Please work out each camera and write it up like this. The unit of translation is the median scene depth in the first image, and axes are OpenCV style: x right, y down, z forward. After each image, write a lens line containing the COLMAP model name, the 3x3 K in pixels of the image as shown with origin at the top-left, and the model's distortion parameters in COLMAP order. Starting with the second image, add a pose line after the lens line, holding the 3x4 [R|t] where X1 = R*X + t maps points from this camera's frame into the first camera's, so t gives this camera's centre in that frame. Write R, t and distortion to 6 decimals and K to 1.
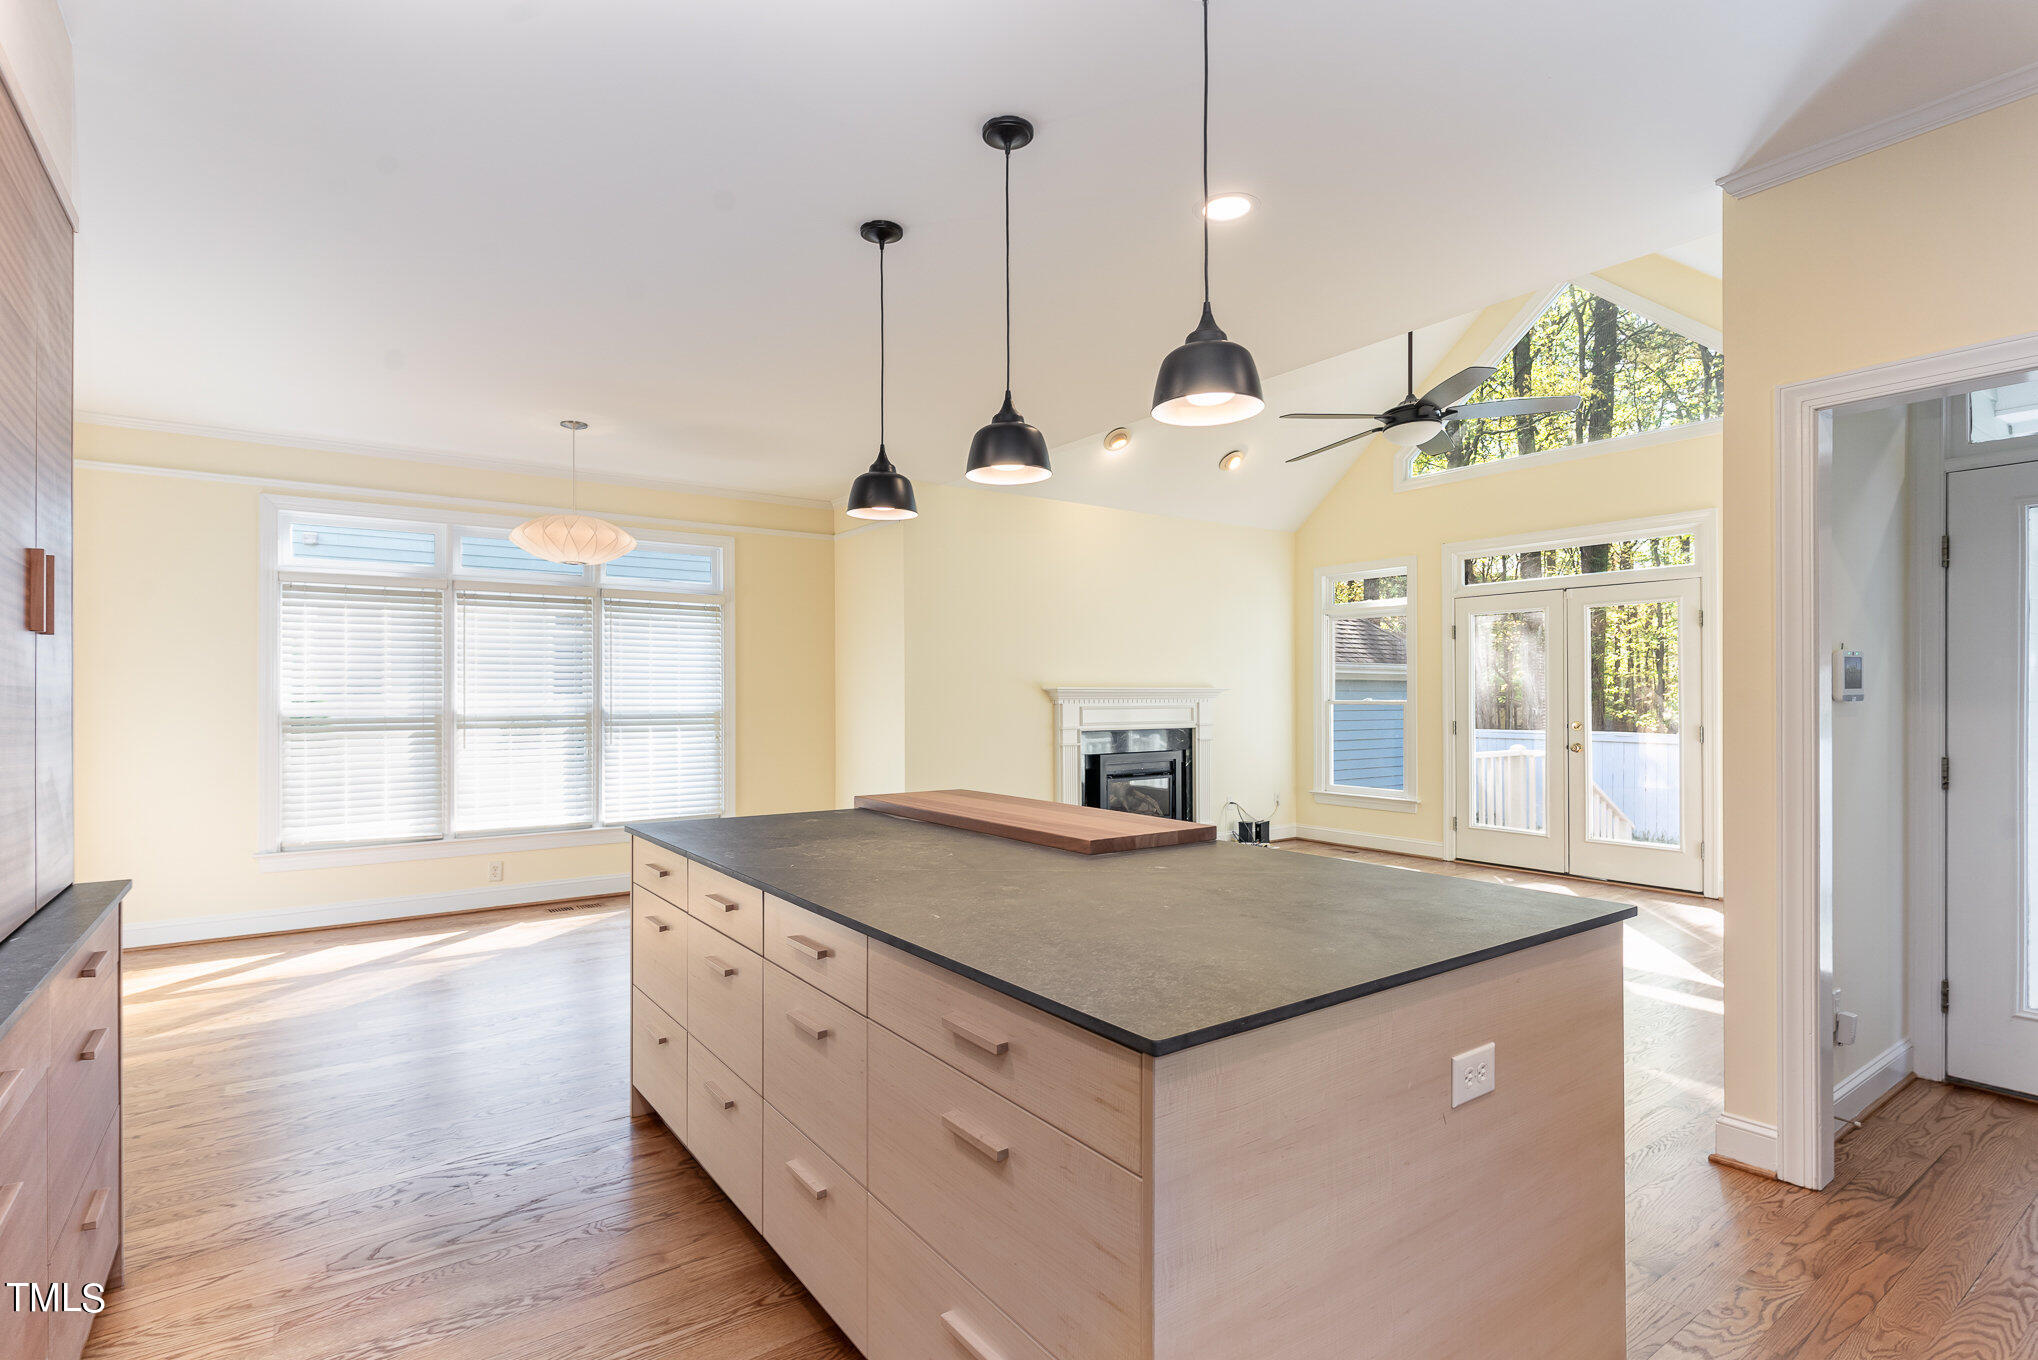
lens RADIAL K [[996.1, 0, 1008.9], [0, 996.1, 689.7], [0, 0, 1]] dist [0.002553, 0.000174]
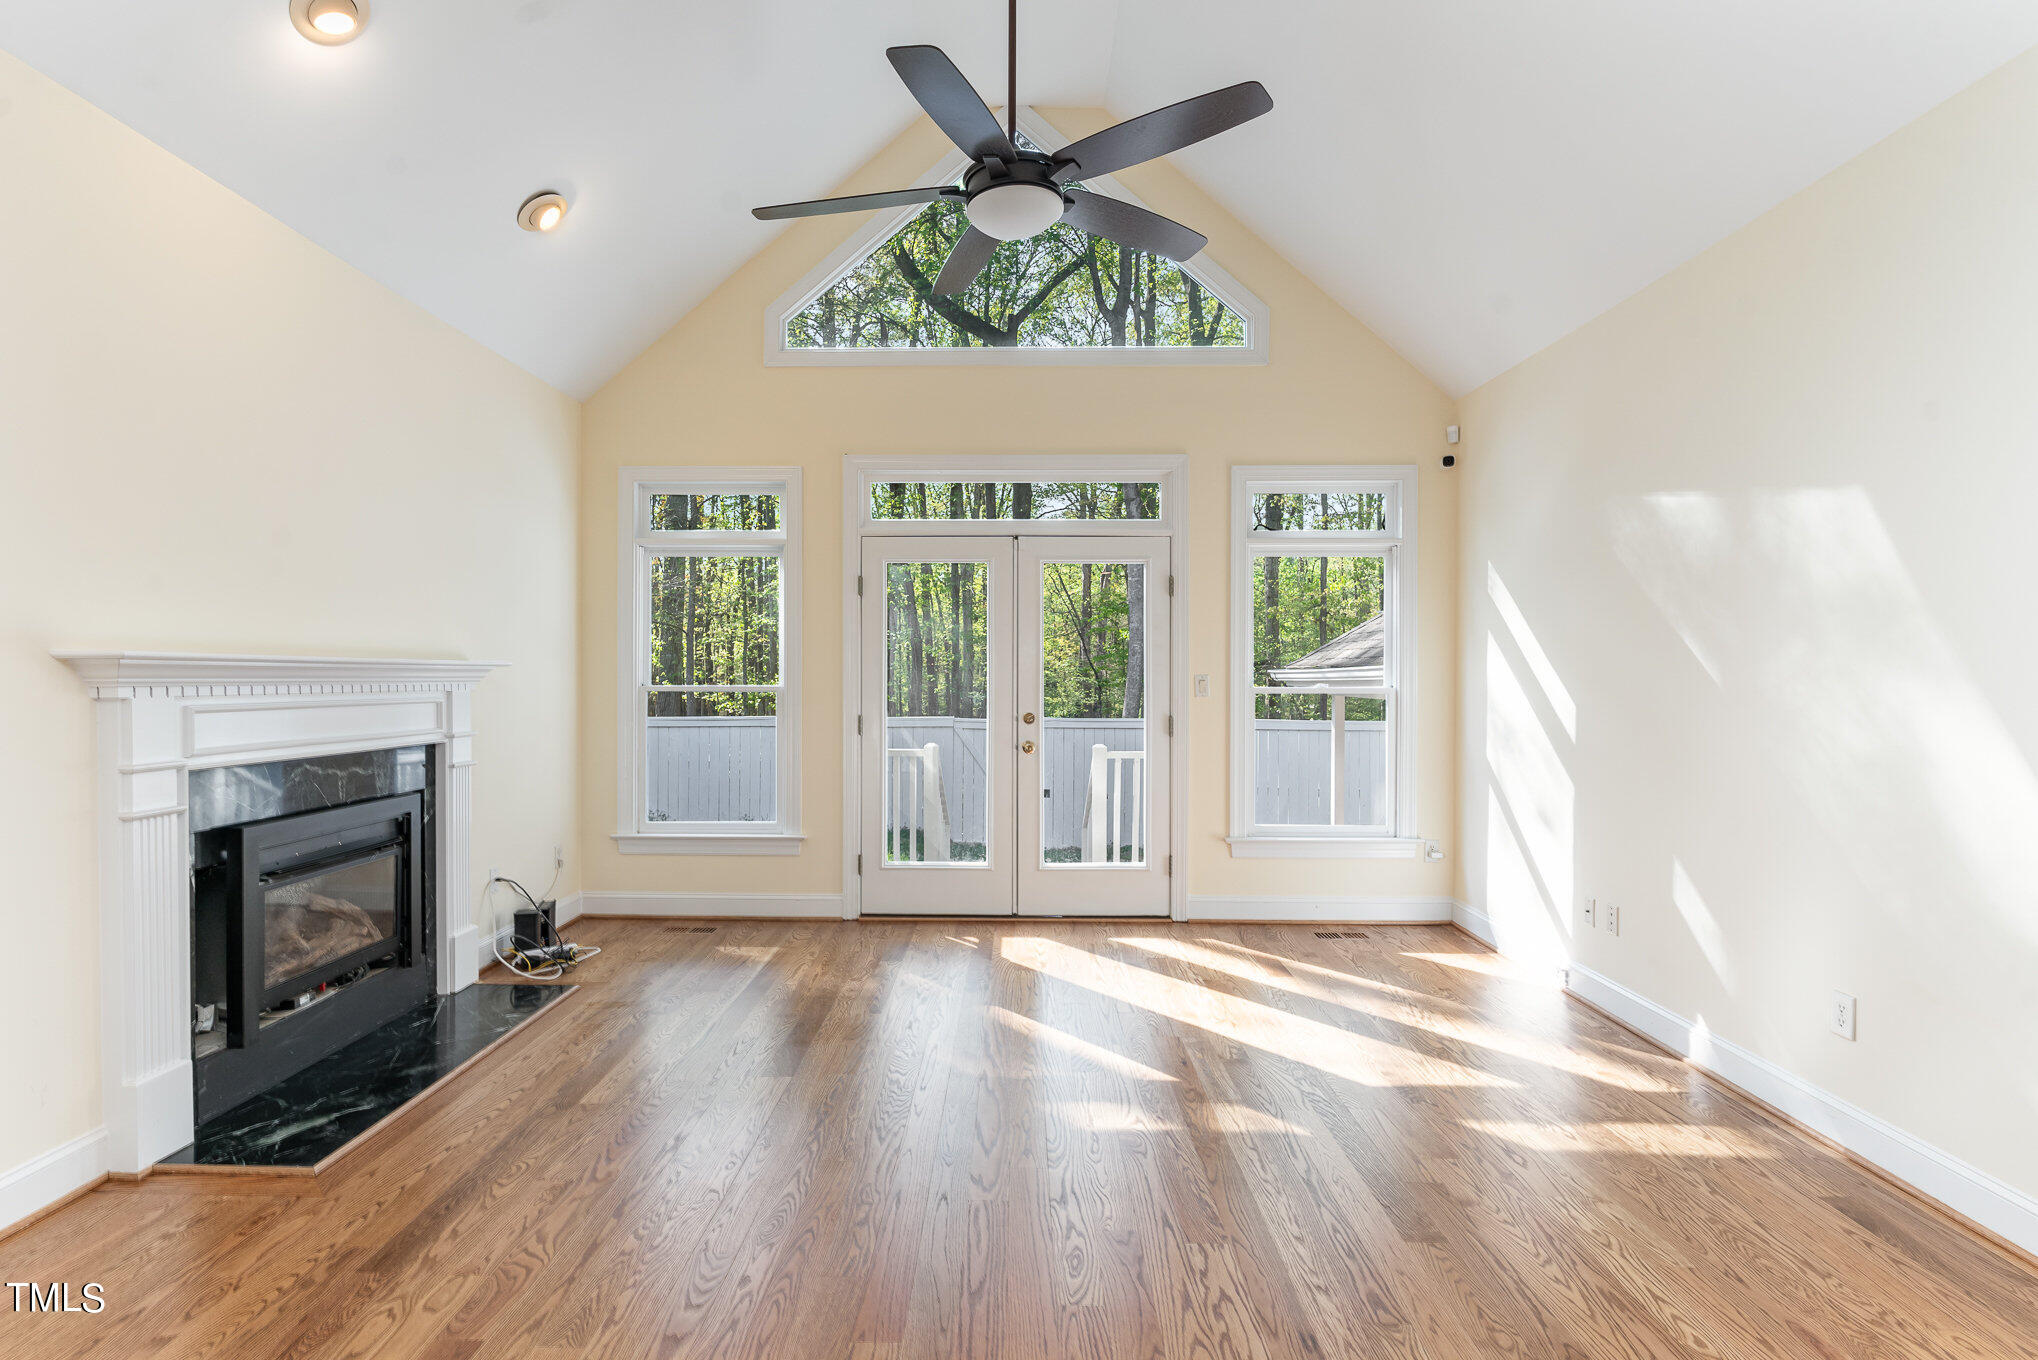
lens RADIAL K [[996.1, 0, 983.8], [0, 996.1, 685.8], [0, 0, 1]] dist [0.002553, 0.000174]
pose [[0.616268, -0.006195, 0.787512, -0.036964], [-0.003199, 0.999941, 0.010370, 0.004402], [-0.787530, -0.008910, 0.616212, 0.507721]]
